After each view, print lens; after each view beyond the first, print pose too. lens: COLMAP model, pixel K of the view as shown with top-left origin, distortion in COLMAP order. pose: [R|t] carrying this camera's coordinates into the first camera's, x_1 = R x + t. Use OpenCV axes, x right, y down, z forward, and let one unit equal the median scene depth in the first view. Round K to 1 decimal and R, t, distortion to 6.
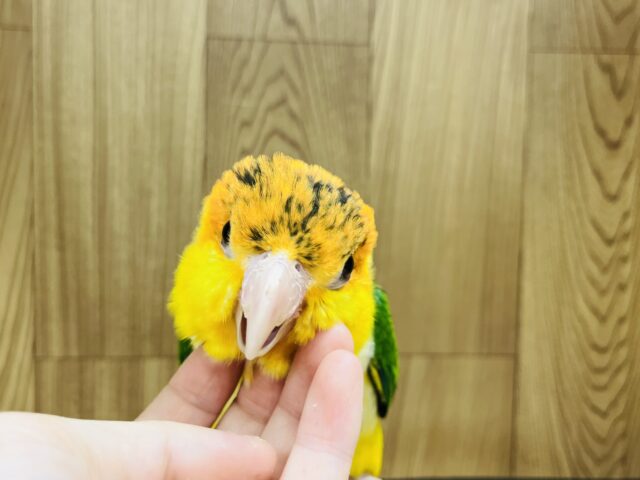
lens RADIAL K [[652.2, 0, 319.5], [0, 652.2, 231.1], [0, 0, 1]] dist [-0.008988, 0.000000]
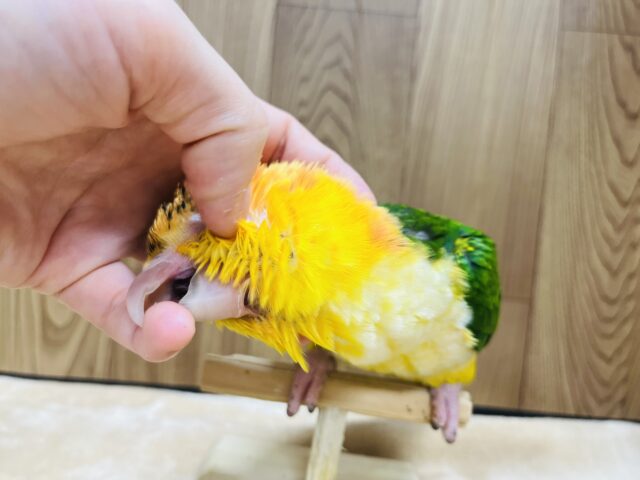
lens RADIAL K [[501.1, 0, 318.8], [0, 501.1, 238.6], [0, 0, 1]] dist [0.014595, -0.063318]
pose [[0.993795, 0.065415, -0.089956, 0.010001], [-0.066260, 0.997782, -0.006440, 0.115832], [0.089335, 0.012360, 0.995925, 0.111659]]
